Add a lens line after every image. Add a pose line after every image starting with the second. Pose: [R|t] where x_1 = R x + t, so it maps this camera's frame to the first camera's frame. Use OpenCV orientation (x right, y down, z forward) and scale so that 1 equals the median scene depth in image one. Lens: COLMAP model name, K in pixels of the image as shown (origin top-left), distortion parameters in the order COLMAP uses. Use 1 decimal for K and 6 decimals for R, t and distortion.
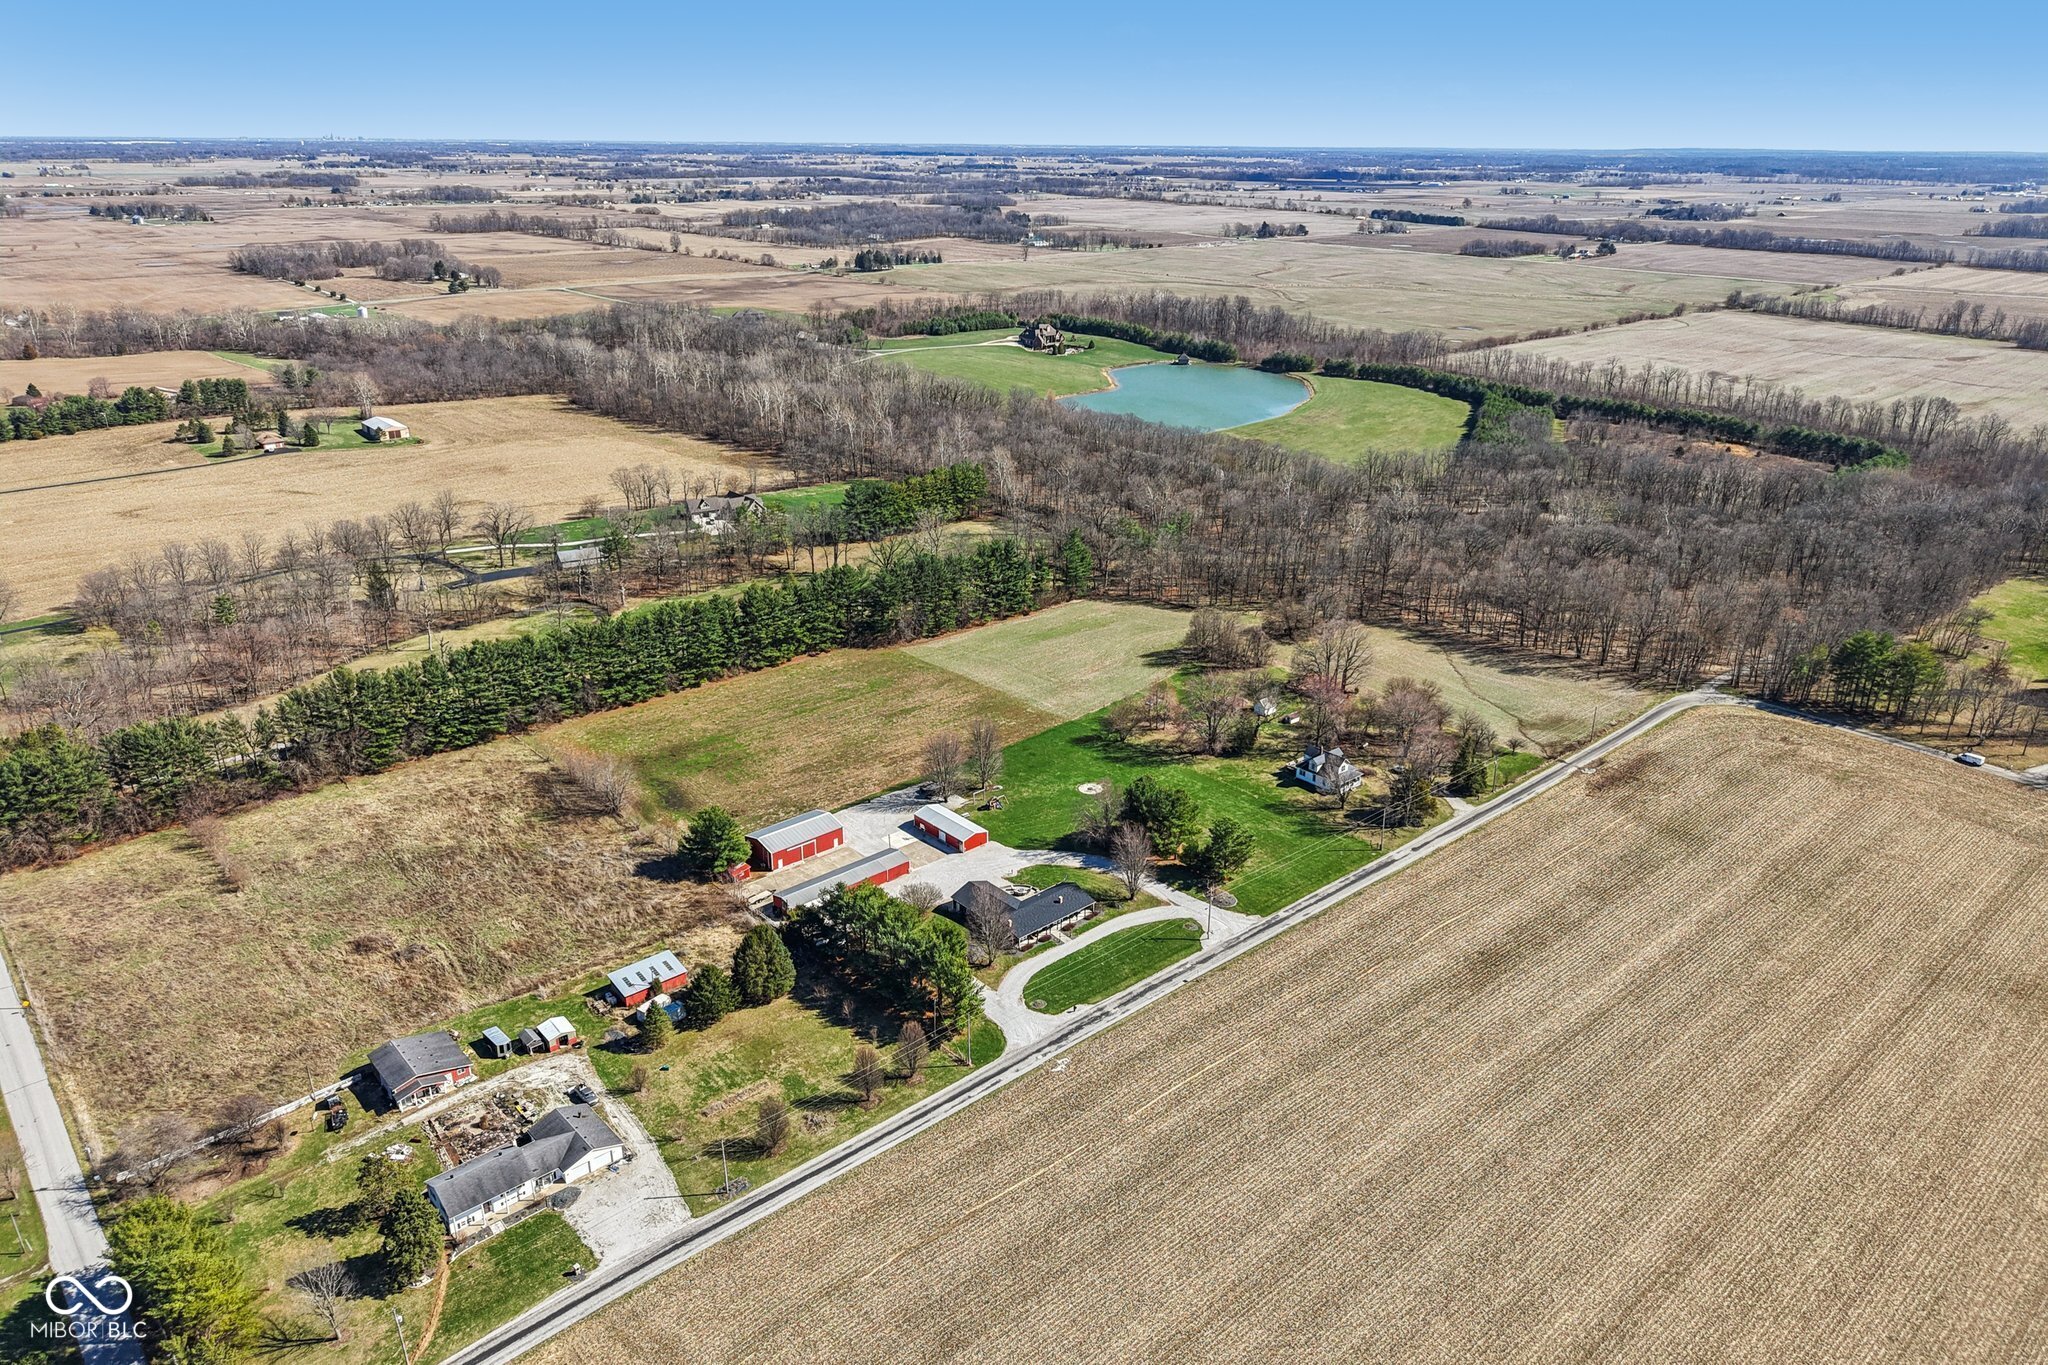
lens RADIAL K [[1343.8, 0, 1029.1], [0, 1343.8, 721.9], [0, 0, 1]] dist [0.027194, -0.025257]
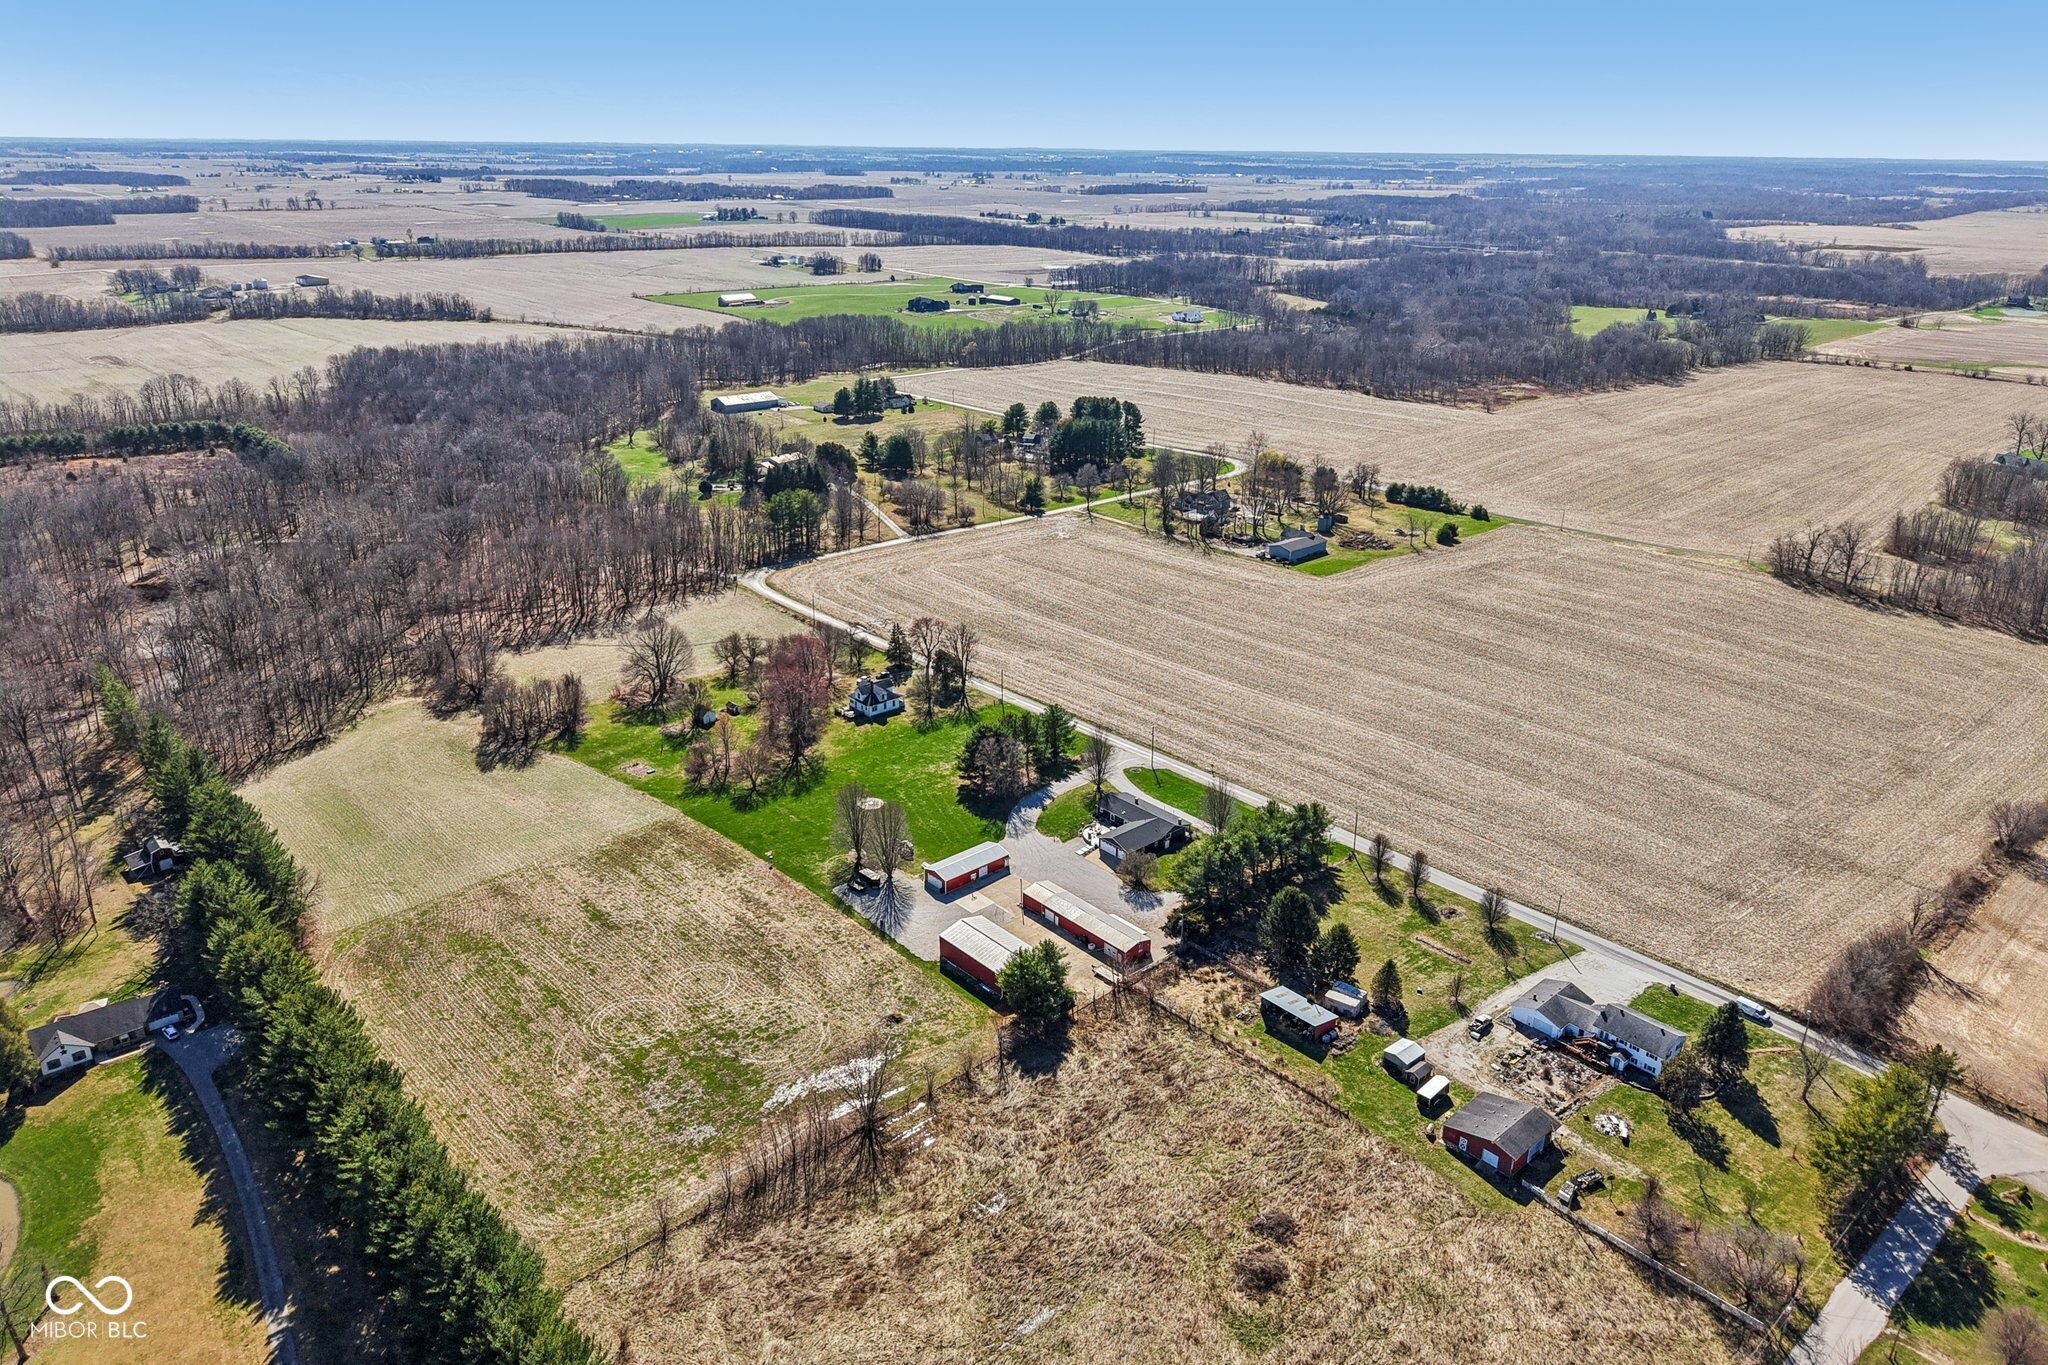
lens RADIAL K [[1364.8, 0, 1014.4], [0, 1364.8, 690.4], [0, 0, 1]] dist [0.026234, -0.026228]
pose [[0.011514, -0.379747, 0.925019, -0.890338], [0.387840, 0.854357, 0.345910, -0.342554], [-0.921655, 0.354776, 0.157118, 0.765334]]
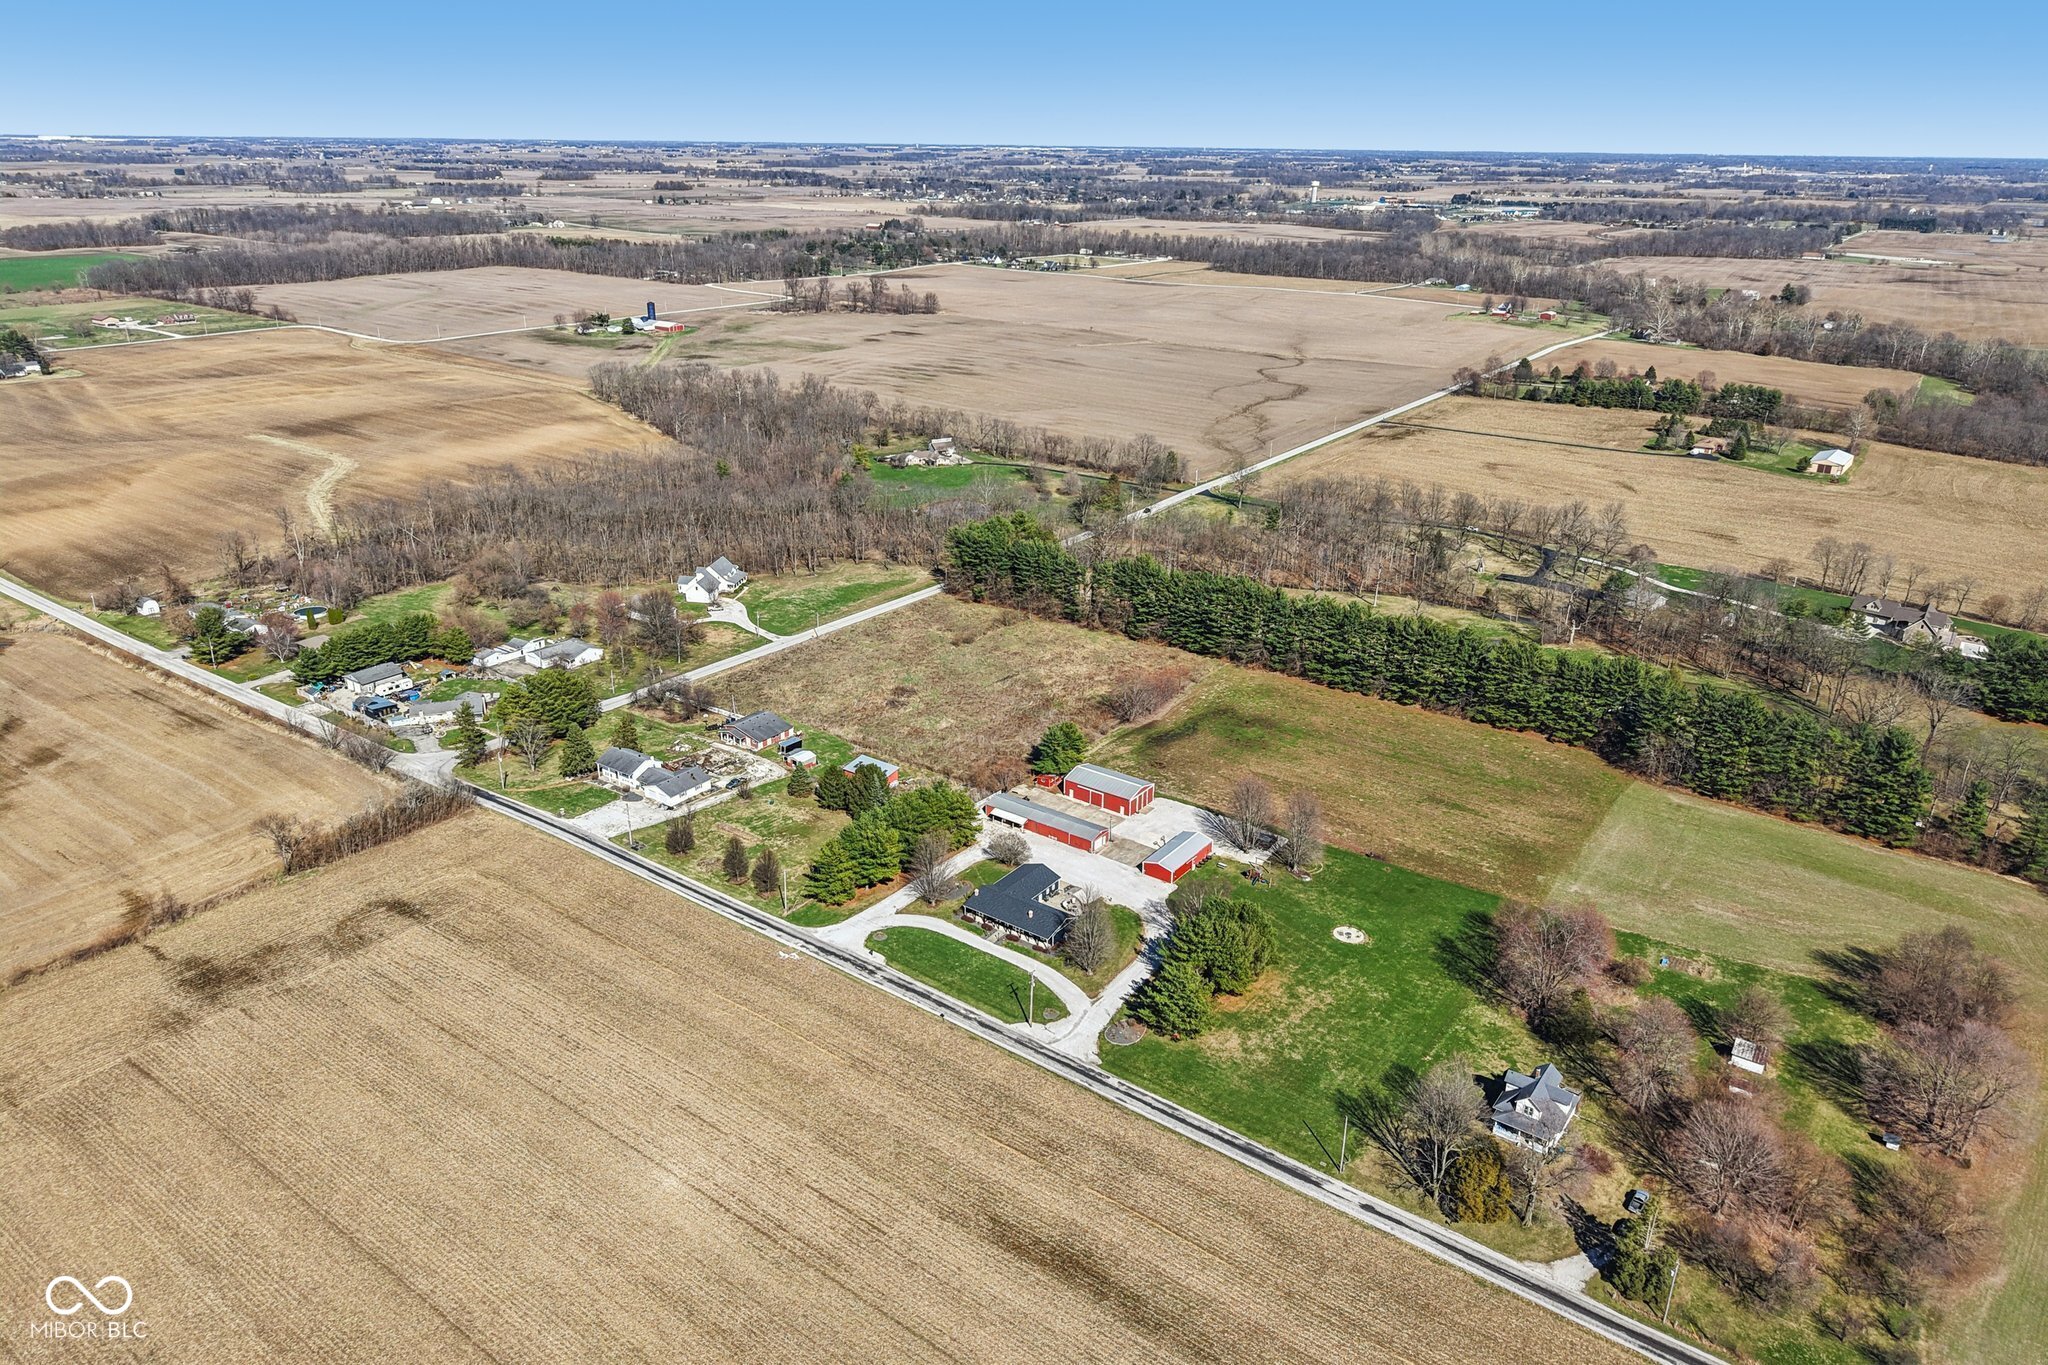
lens RADIAL K [[1374.5, 0, 1021.5], [0, 1374.5, 692.7], [0, 0, 1]] dist [0.029199, -0.031714]
pose [[0.208464, 0.360550, -0.909146, 0.756321], [-0.398409, 0.880251, 0.257737, -0.228389], [0.893204, 0.308483, 0.327146, 0.537964]]
